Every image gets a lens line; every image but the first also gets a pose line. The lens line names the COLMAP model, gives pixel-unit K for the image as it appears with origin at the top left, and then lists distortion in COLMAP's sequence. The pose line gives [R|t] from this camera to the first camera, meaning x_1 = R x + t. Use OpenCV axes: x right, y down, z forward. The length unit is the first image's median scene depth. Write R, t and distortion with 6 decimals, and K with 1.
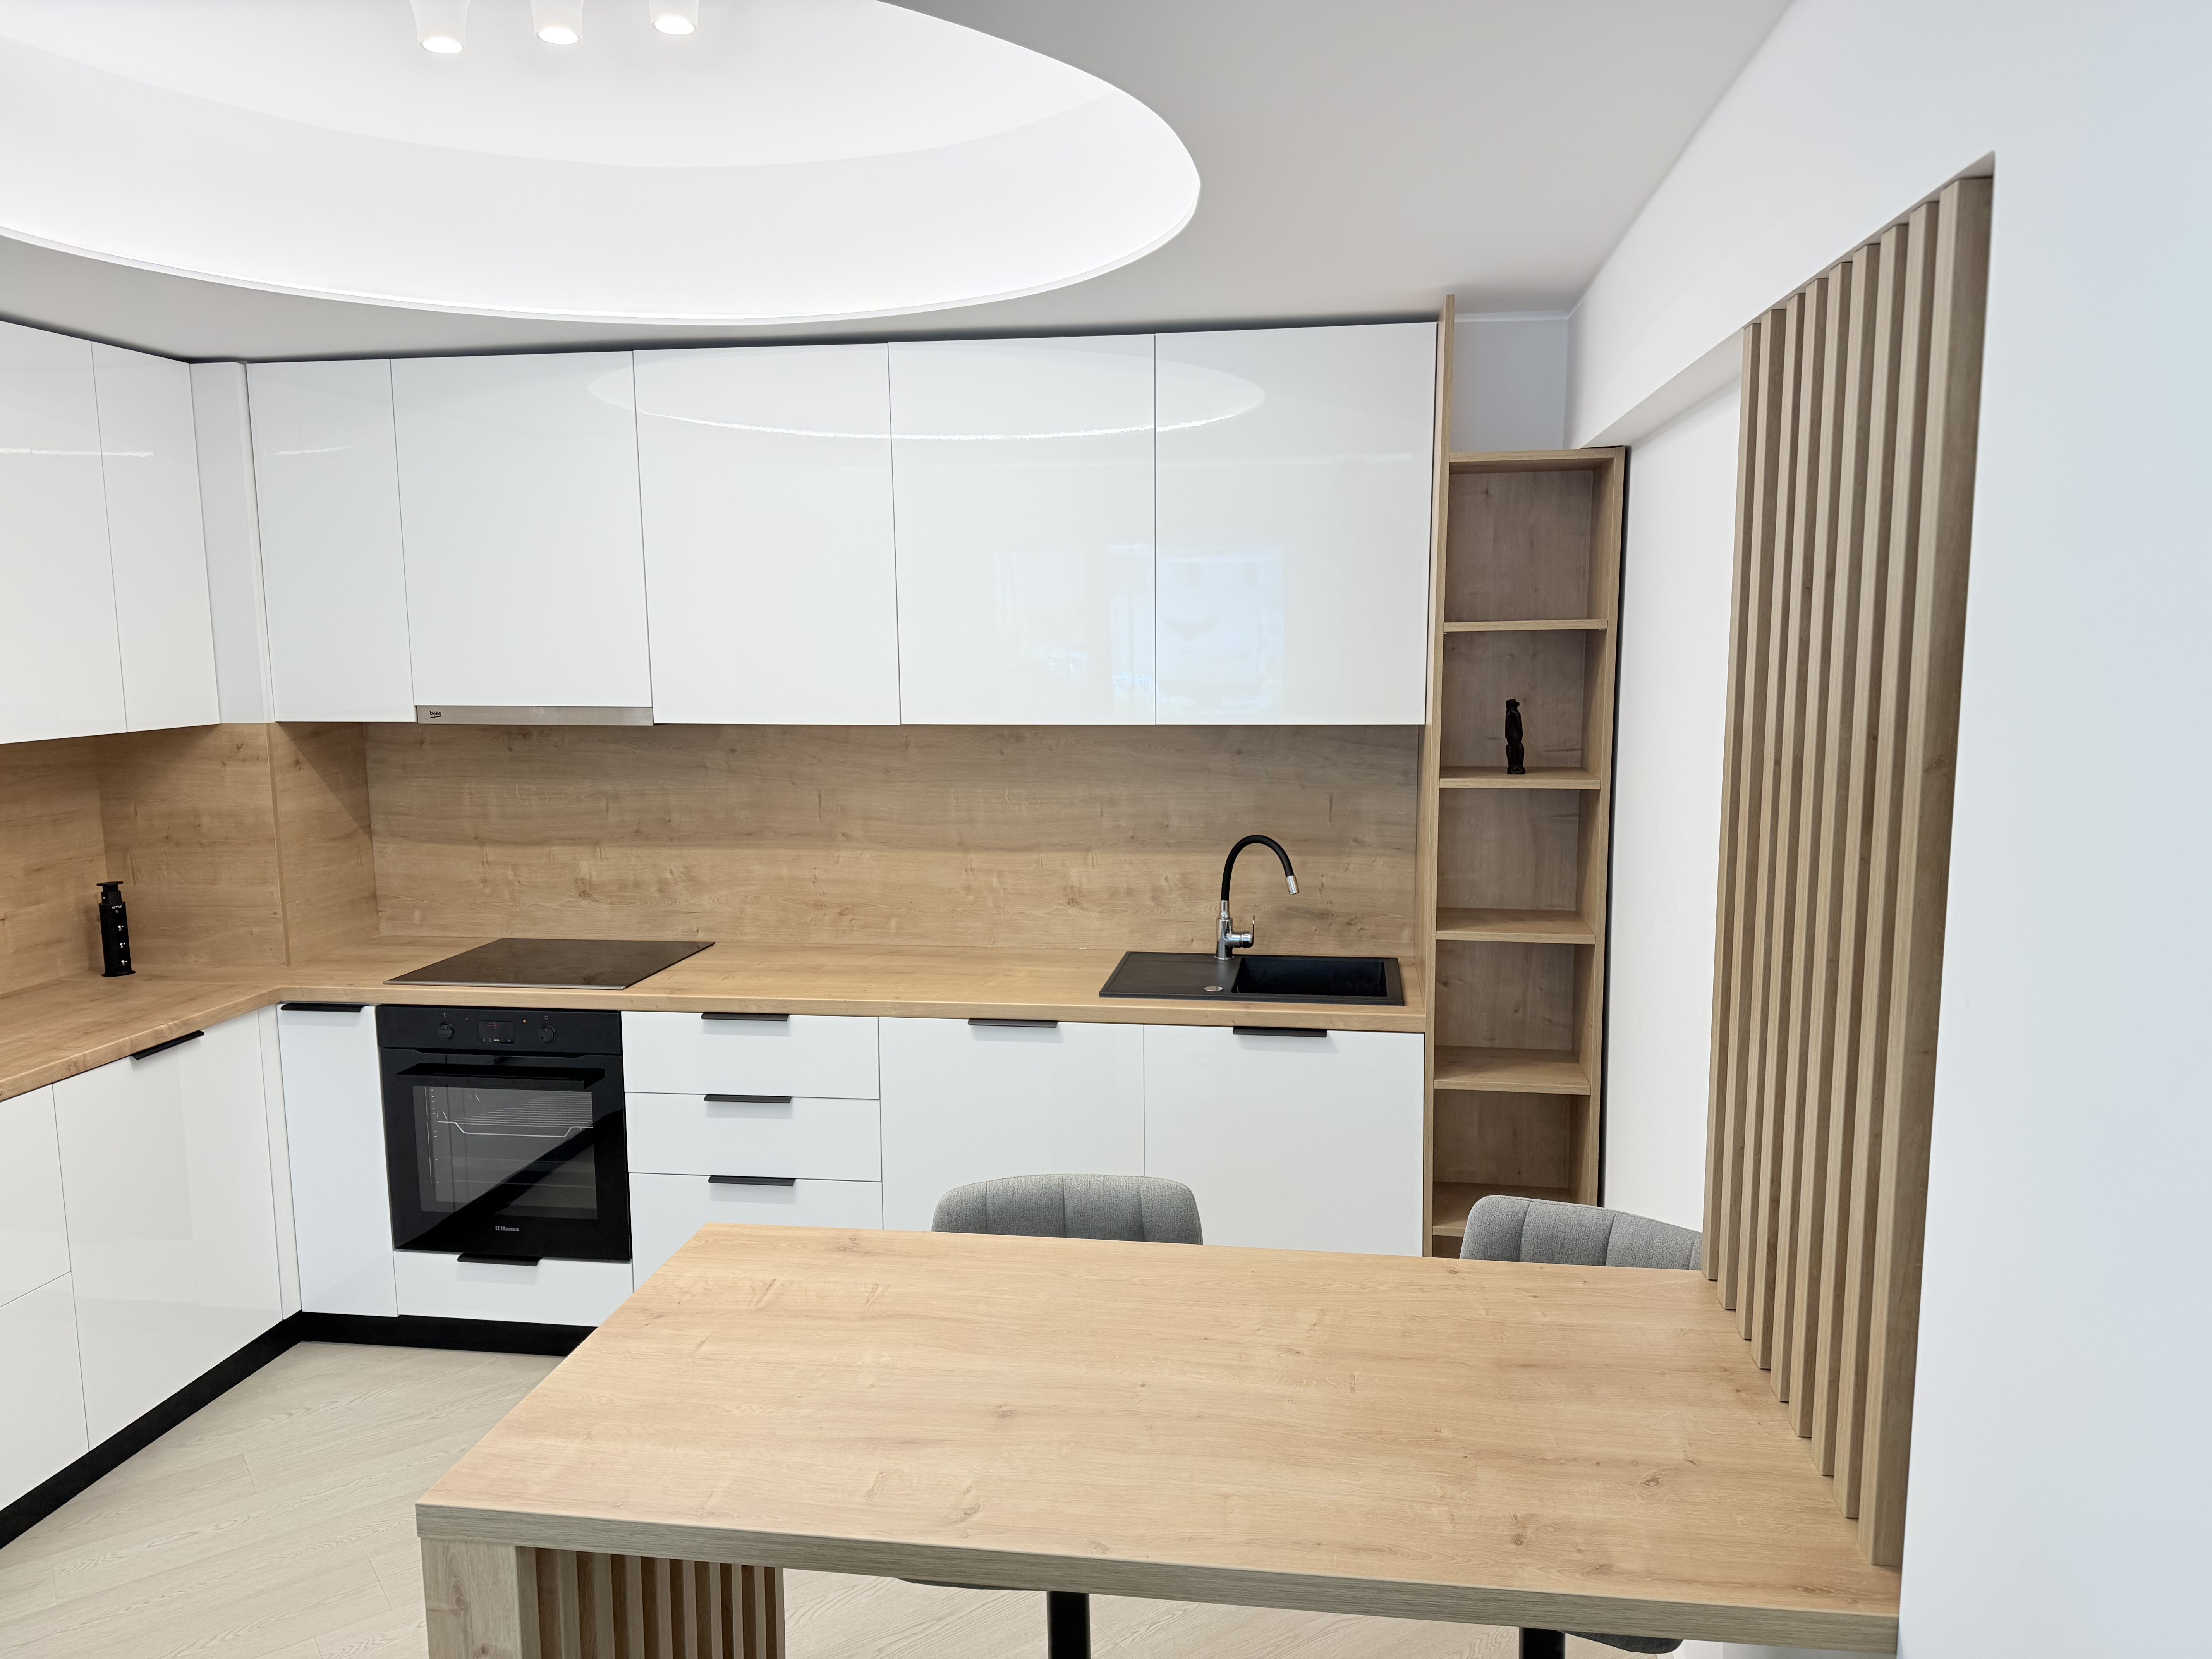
lens RADIAL K [[1466.8, 0, 1108.5], [0, 1466.8, 822.3], [0, 0, 1]] dist [0.000174, 0.000095]
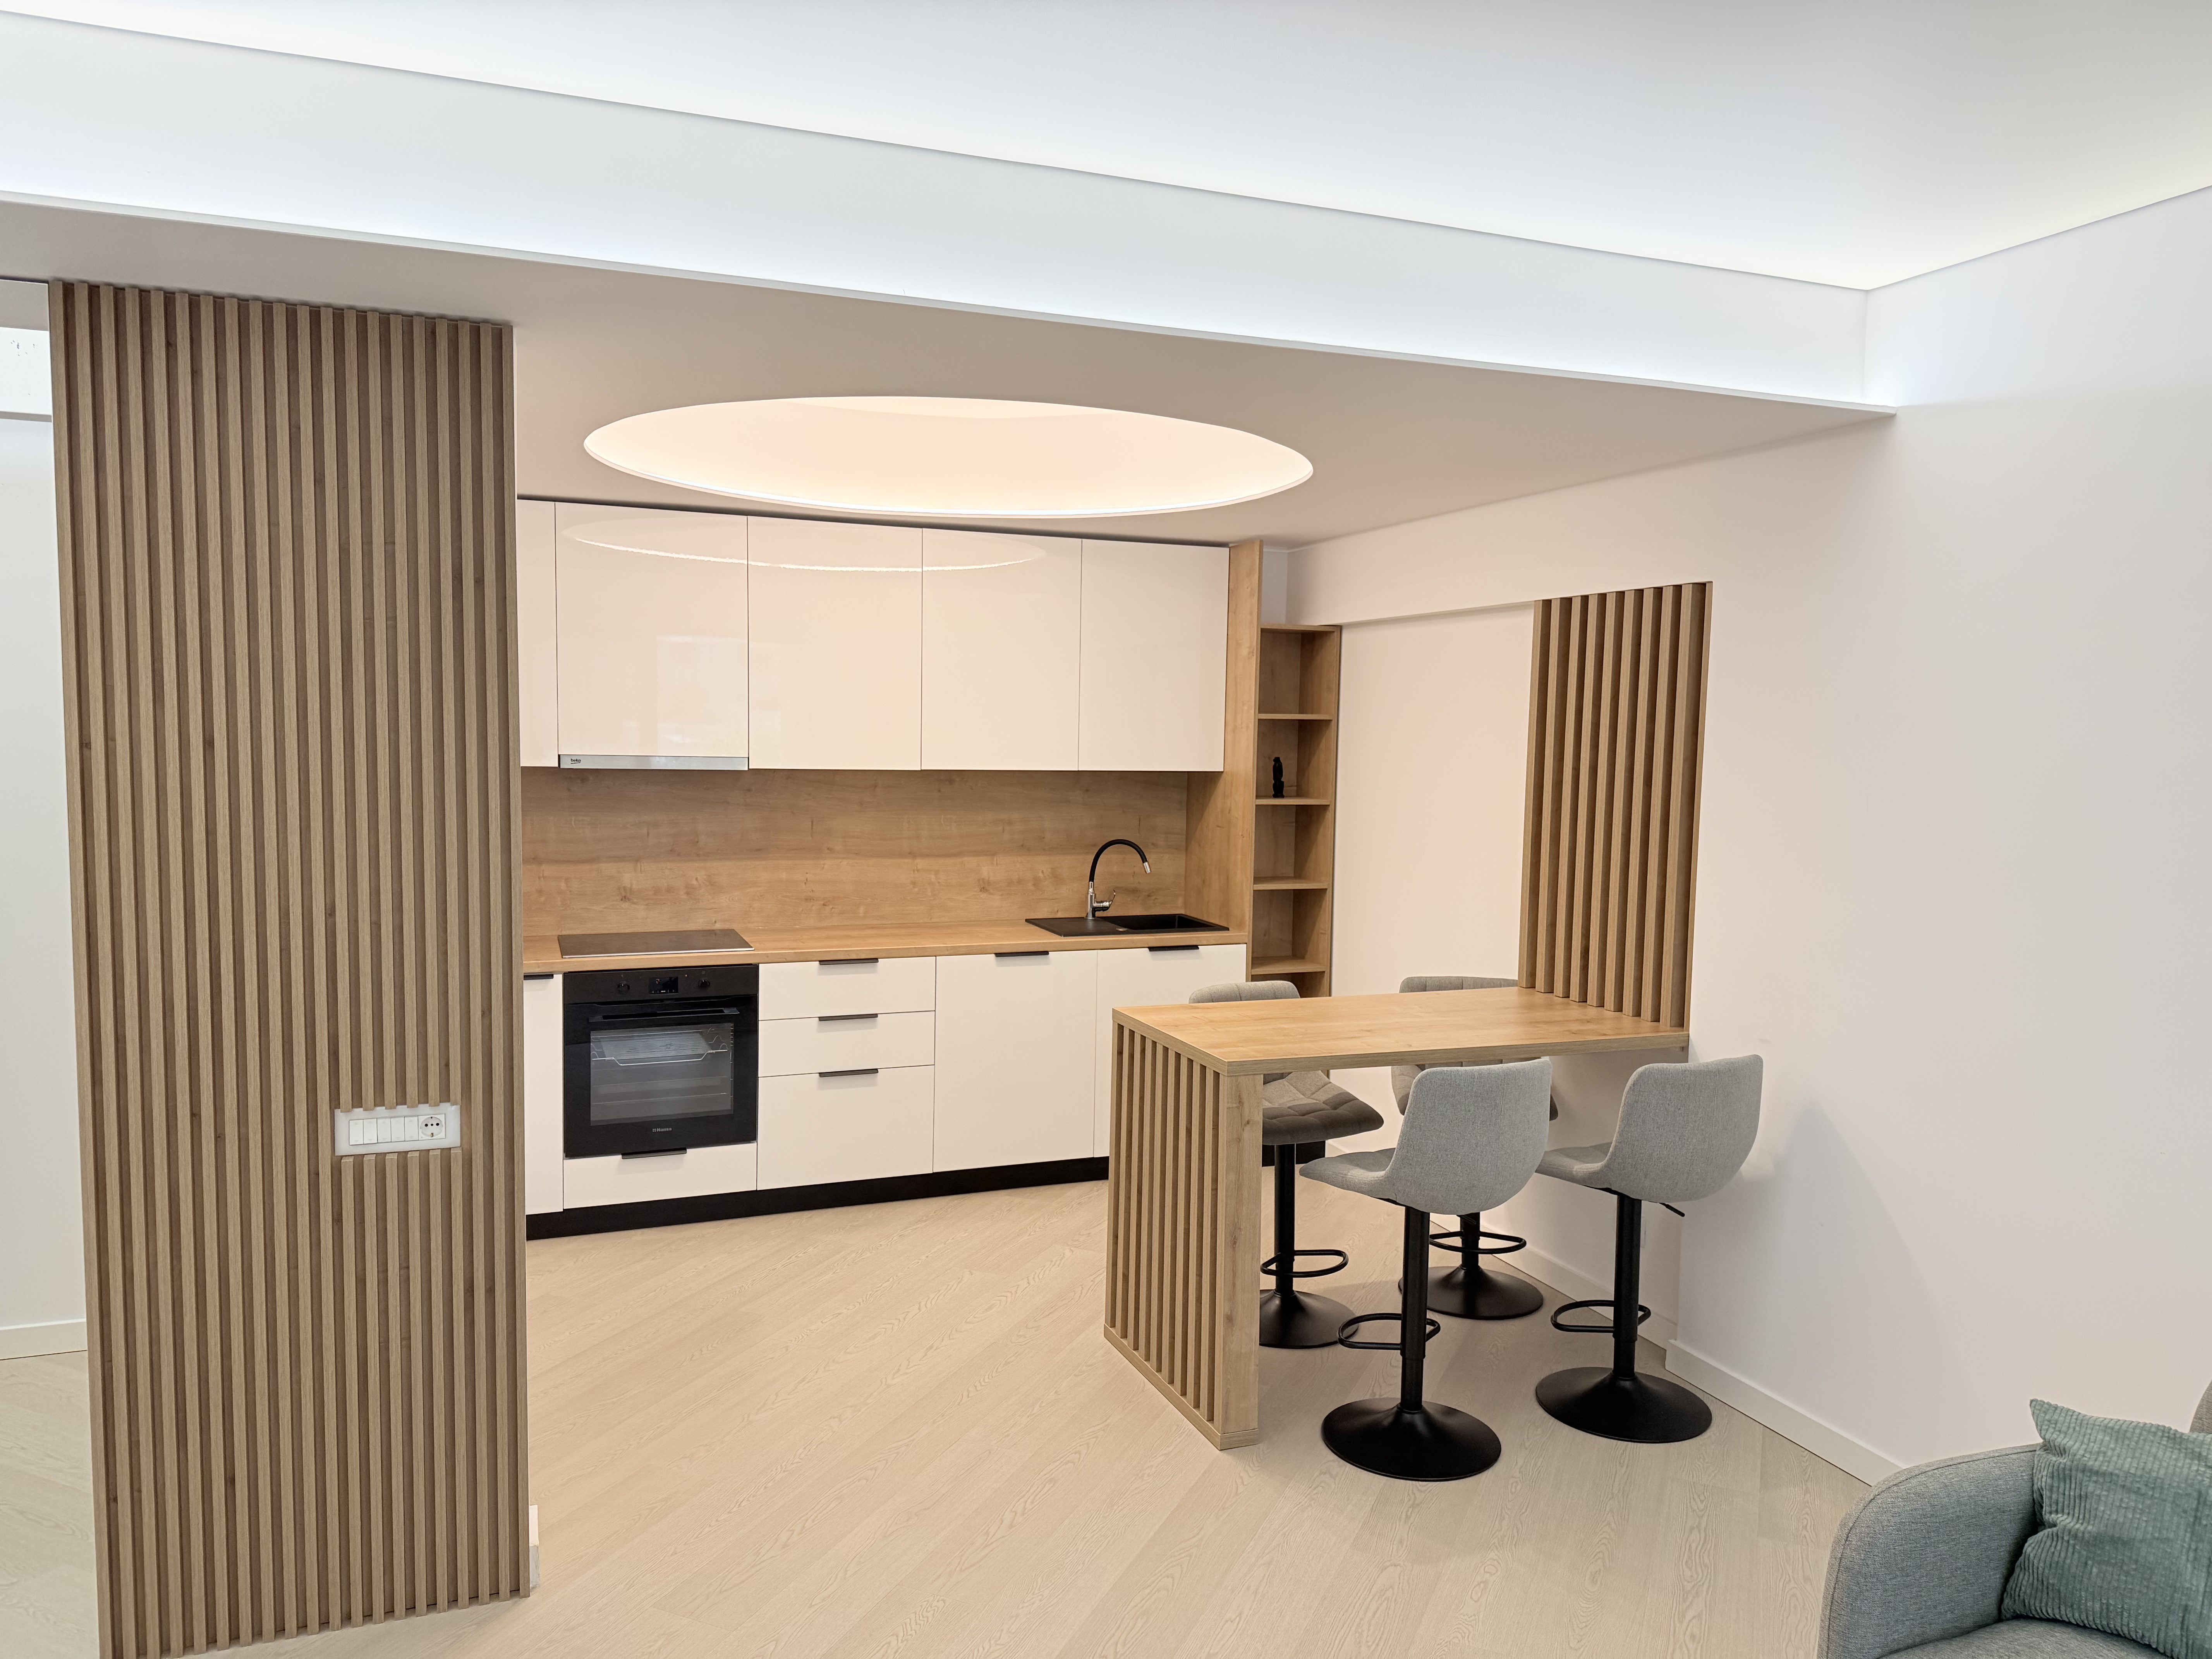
lens RADIAL K [[1419.4, 0, 1088.3], [0, 1419.4, 832.2], [0, 0, 1]] dist [-0.038768, 0.000285]
pose [[0.884490, -0.012912, 0.466381, -0.614091], [0.035408, 0.998592, -0.039504, 0.057273], [-0.465214, 0.051455, 0.883702, -0.351874]]
